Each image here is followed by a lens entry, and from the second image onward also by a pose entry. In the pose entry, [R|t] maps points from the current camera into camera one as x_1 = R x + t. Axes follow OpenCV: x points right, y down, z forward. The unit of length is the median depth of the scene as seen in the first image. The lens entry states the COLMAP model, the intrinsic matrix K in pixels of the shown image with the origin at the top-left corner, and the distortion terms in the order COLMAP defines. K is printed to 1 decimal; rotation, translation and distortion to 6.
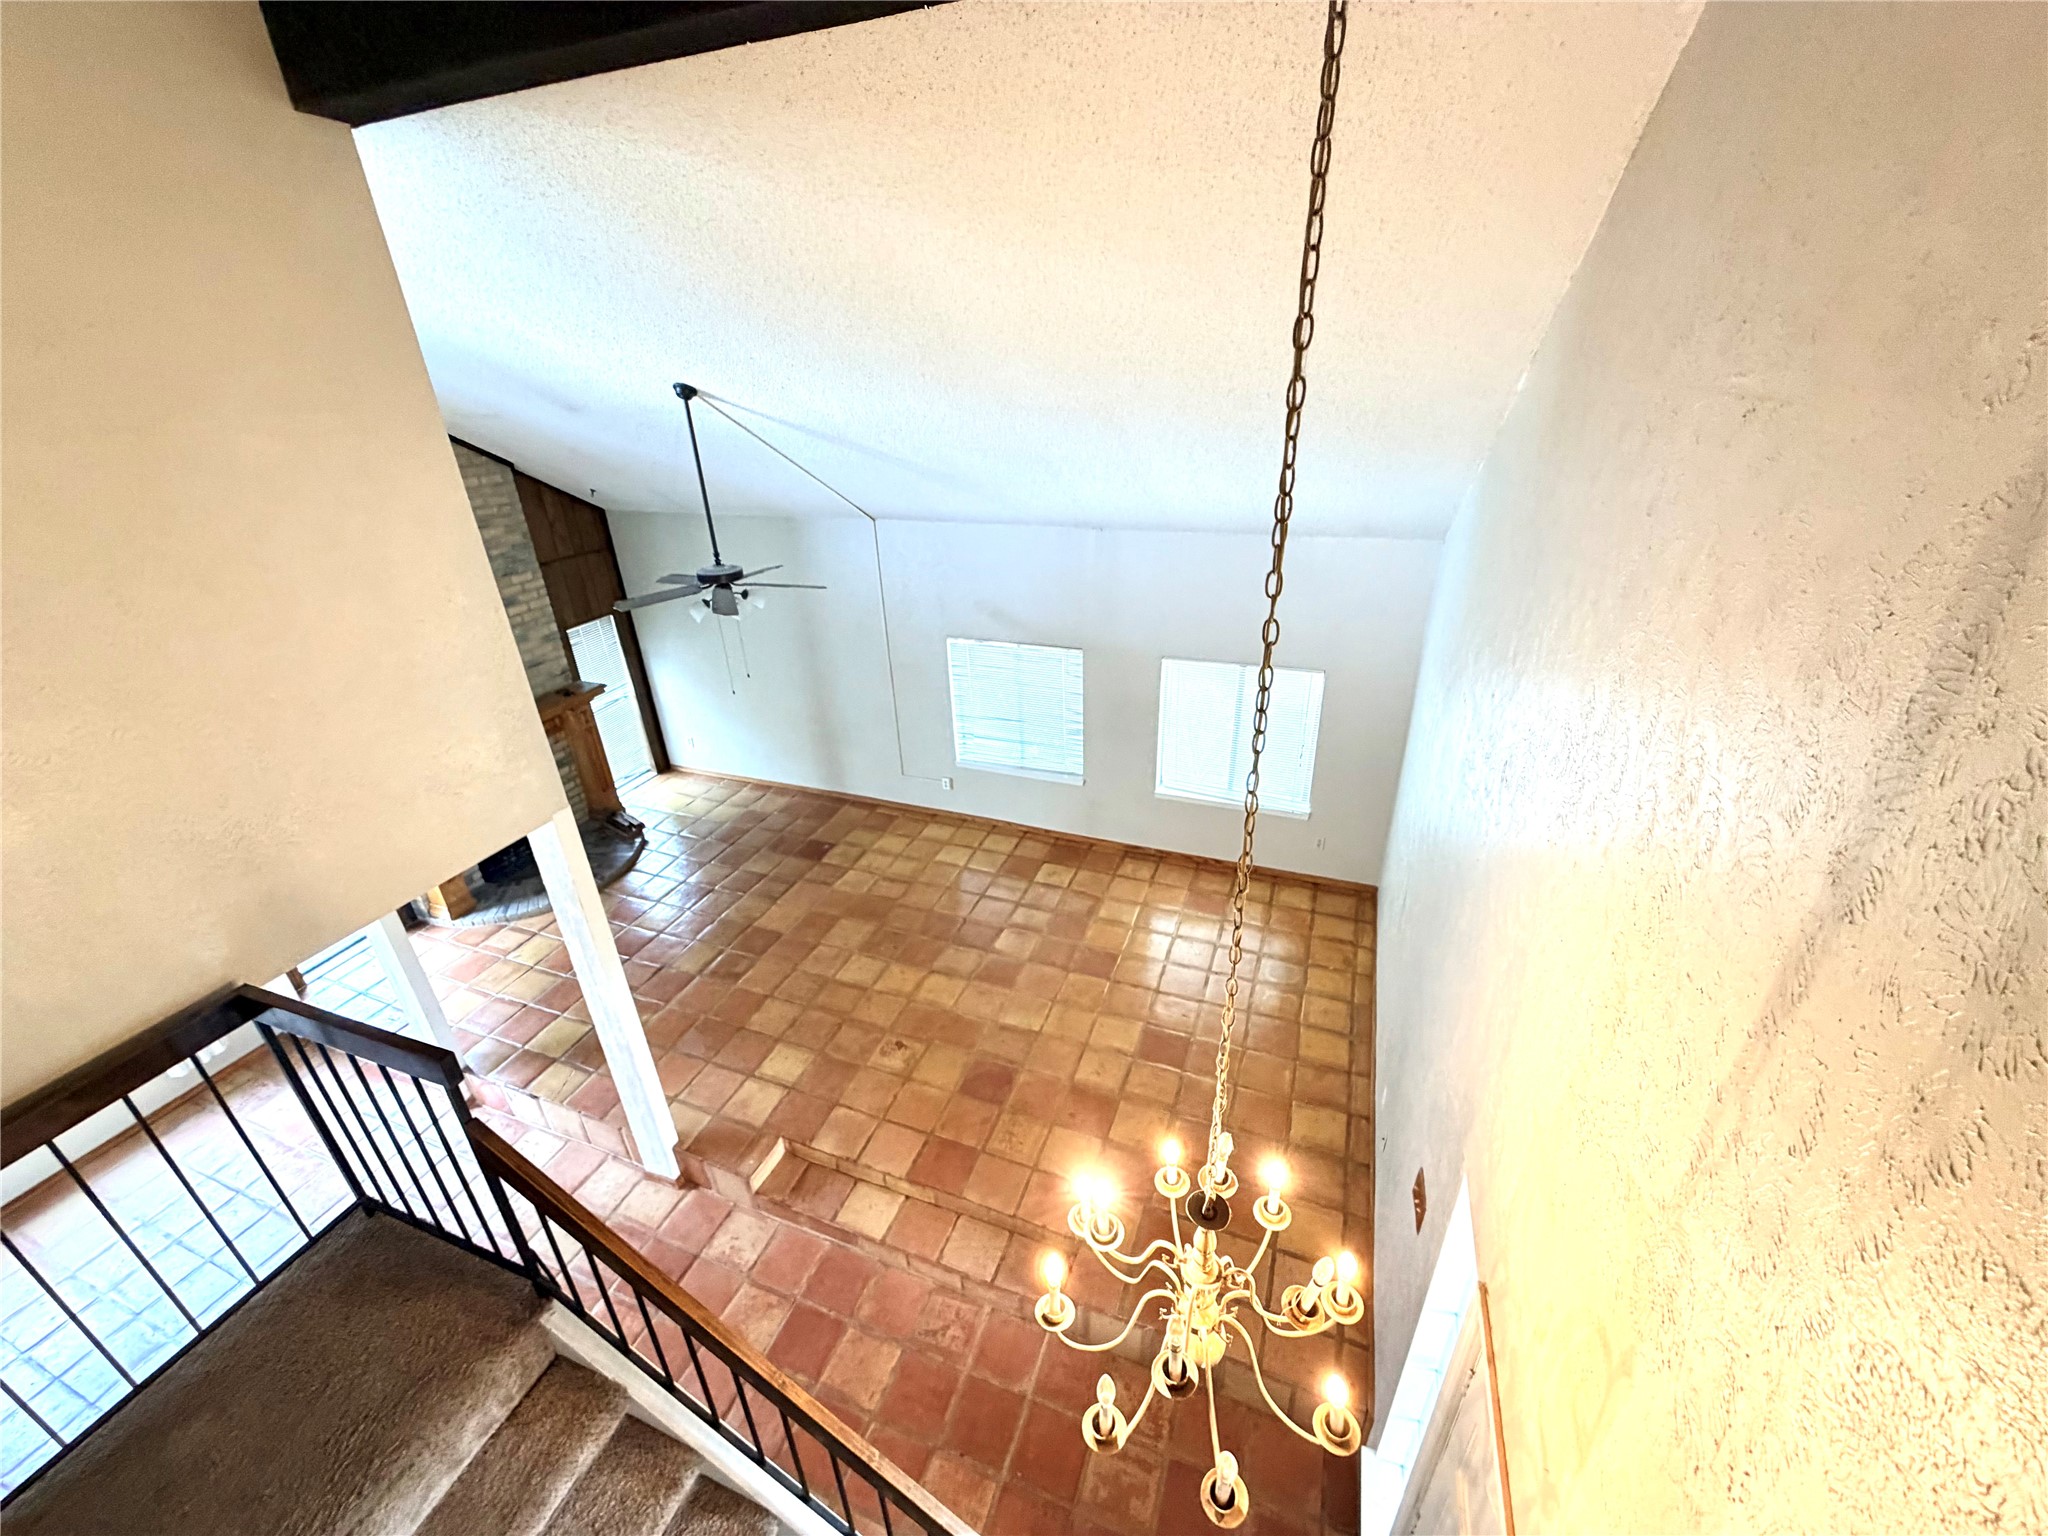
lens RADIAL K [[820.0, 0, 1024.0], [0, 820.0, 768.0], [0, 0, 1]] dist [-0.027332, 0.000112]
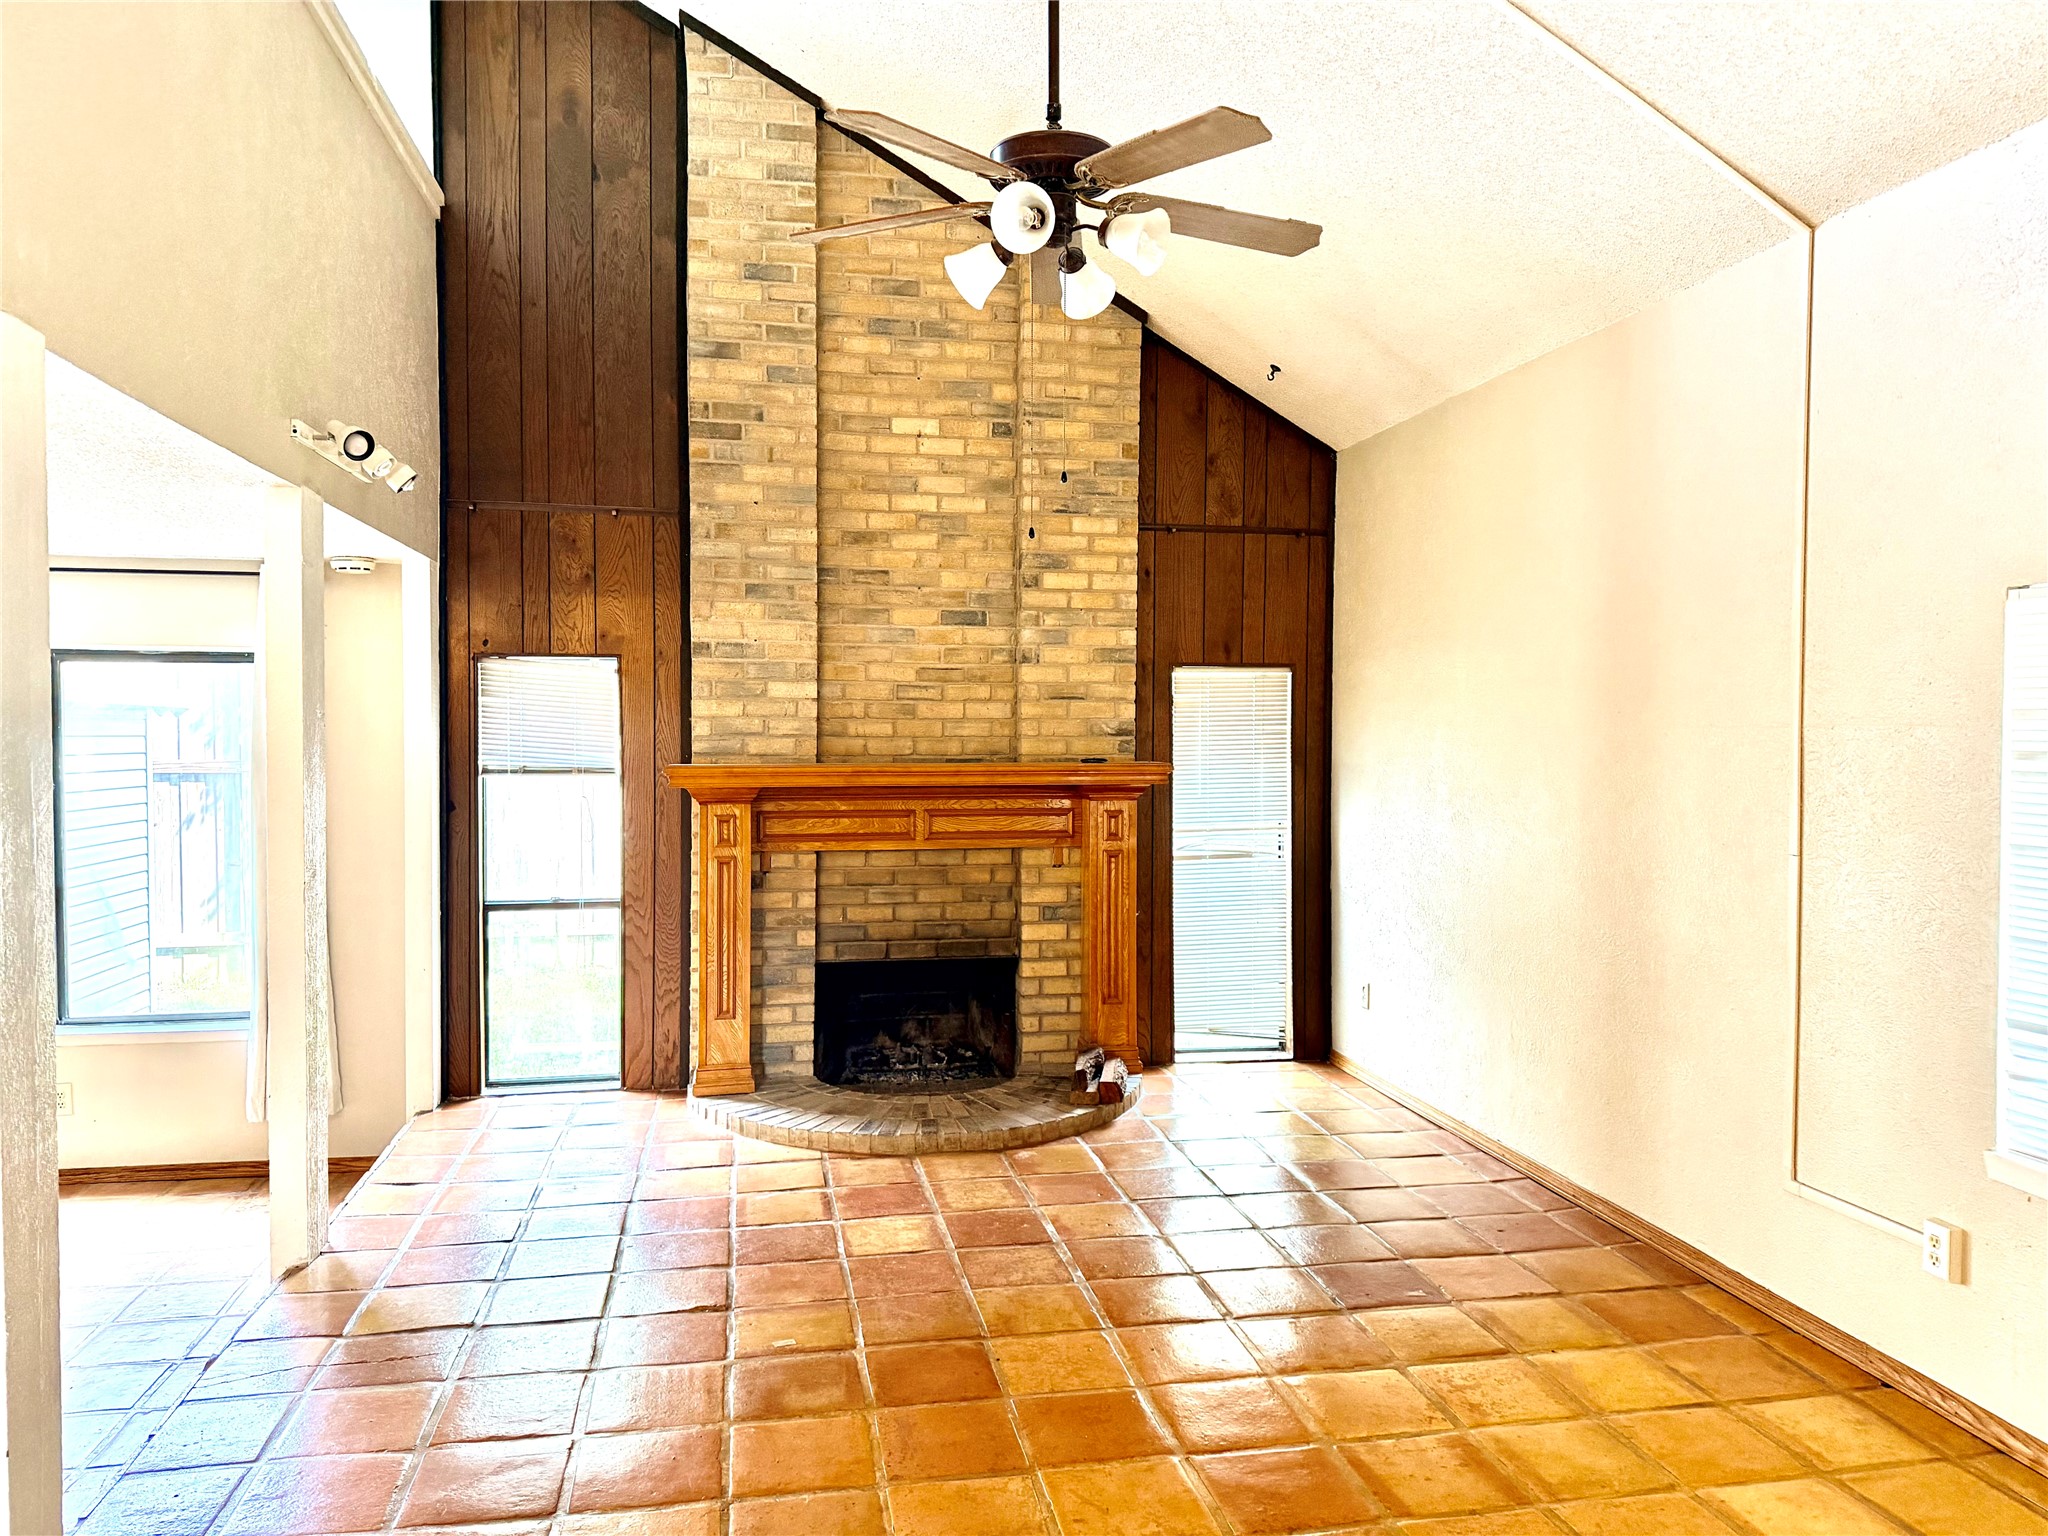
lens RADIAL K [[1424.8, 0, 1025.9], [0, 1424.8, 774.7], [0, 0, 1]] dist [0.158056, -0.184780]
pose [[0.525836, 0.060599, -0.848424, 0.127699], [-0.402430, 0.896483, -0.185386, 0.088239], [0.749364, 0.438914, 0.495790, 0.586277]]
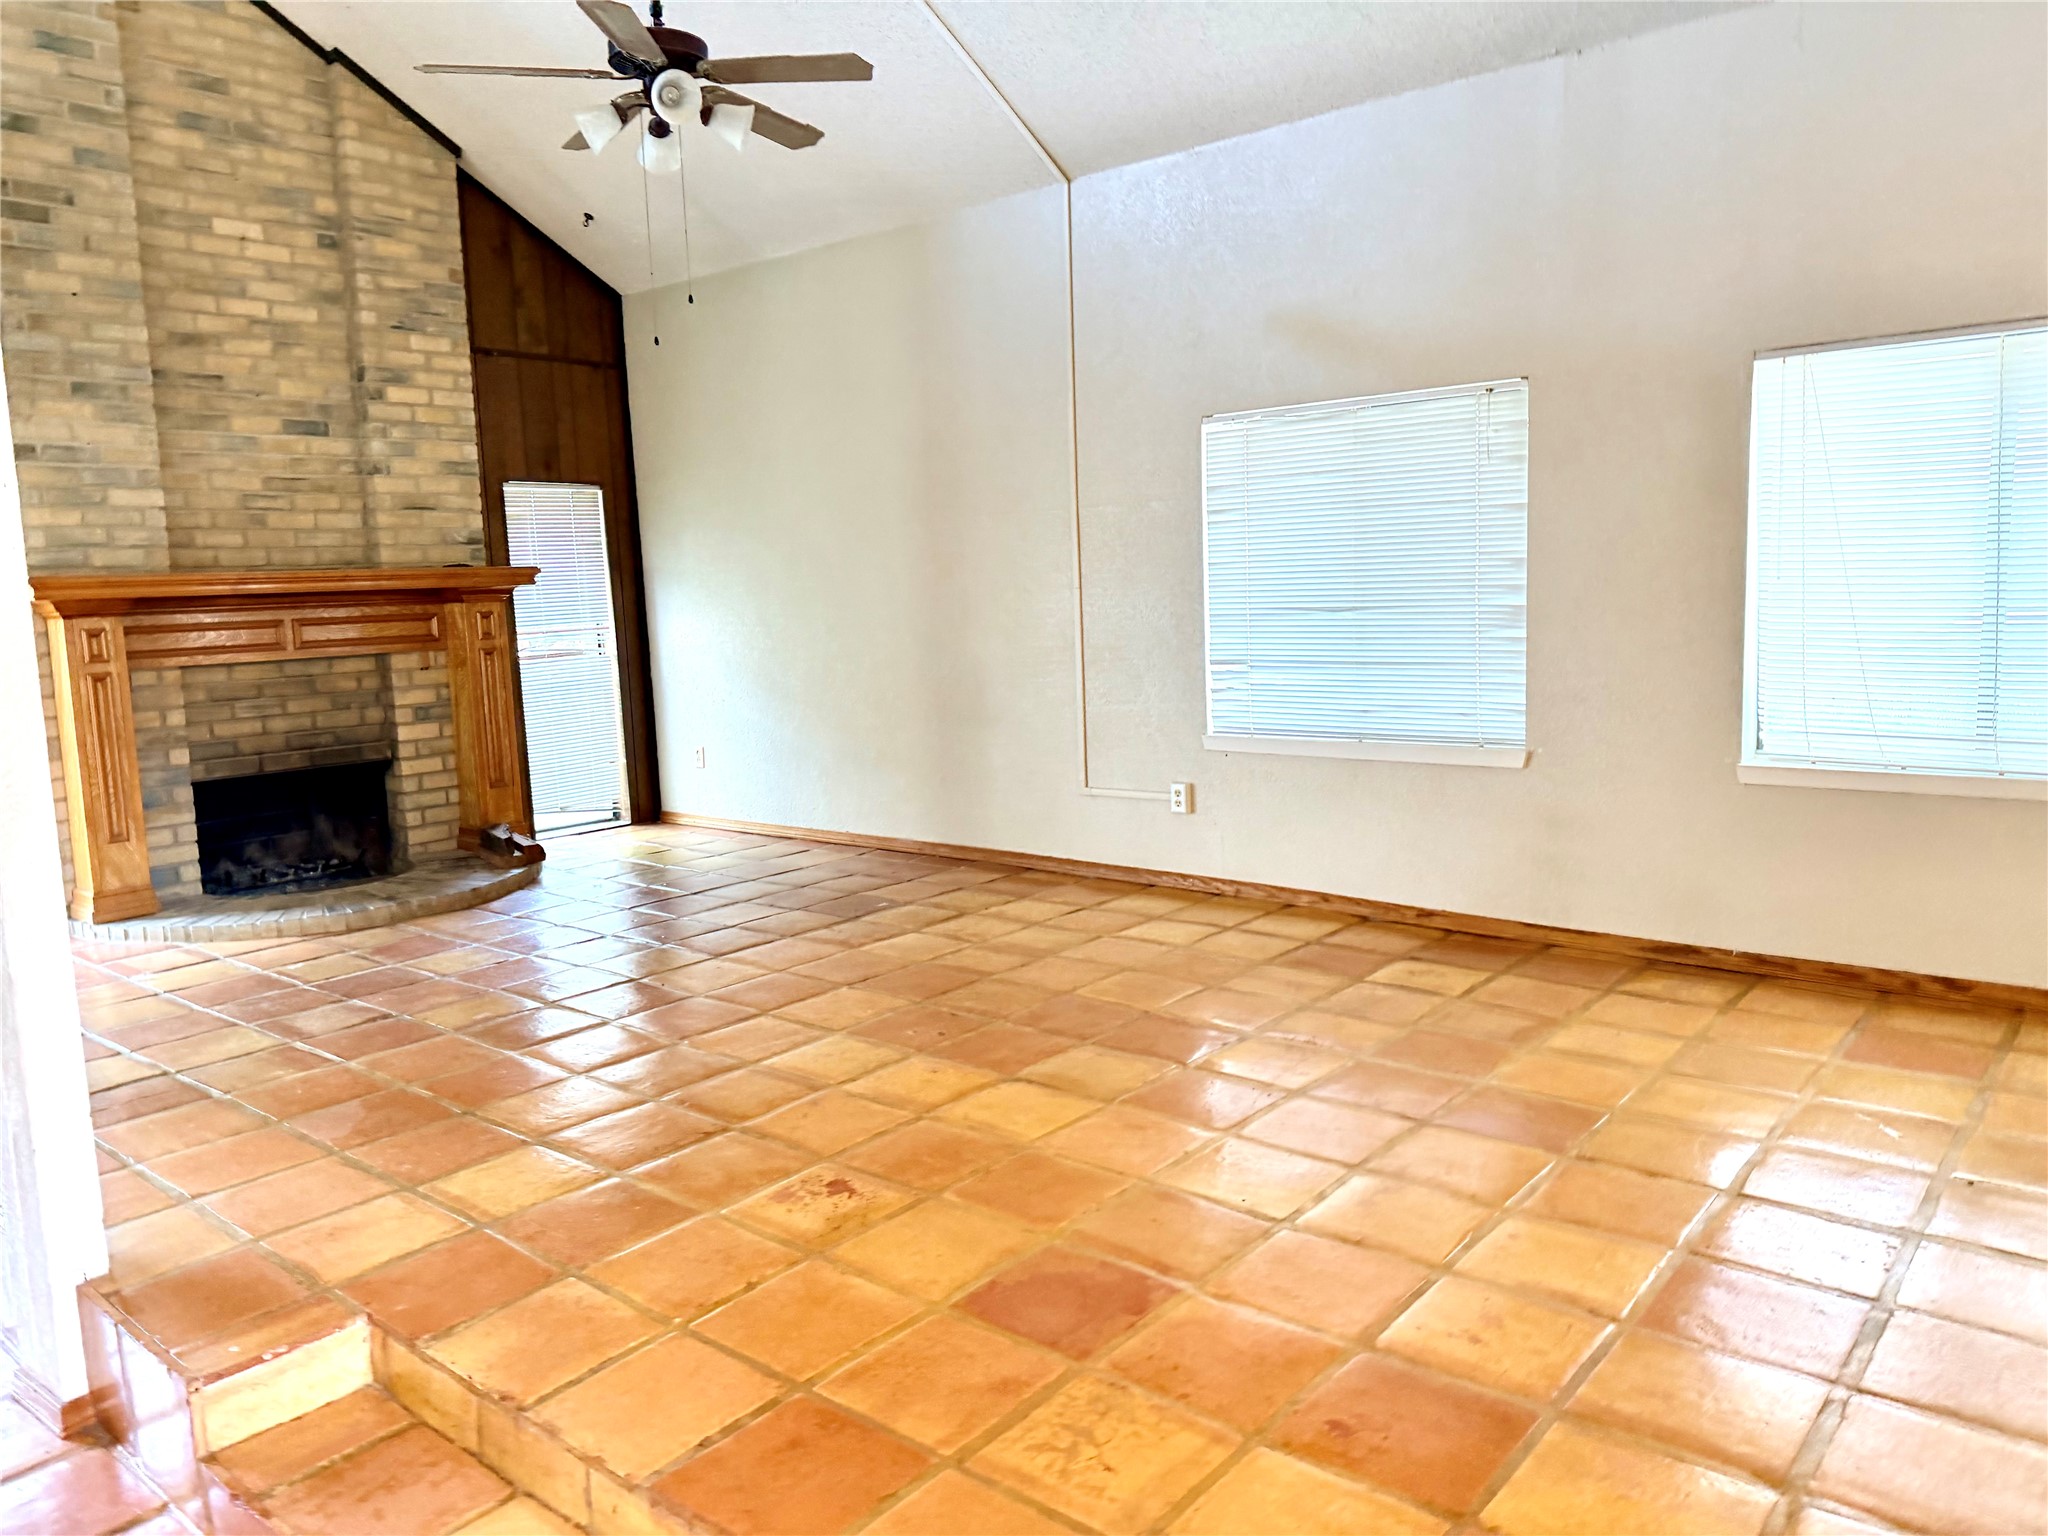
lens RADIAL K [[1452.1, 0, 1011.6], [0, 1452.1, 760.0], [0, 0, 1]] dist [-0.003567, -0.003666]
pose [[0.944313, 0.039304, -0.326692, 0.068249], [-0.144950, 0.941007, -0.305771, 0.260421], [0.295401, 0.336098, 0.894302, 0.344208]]
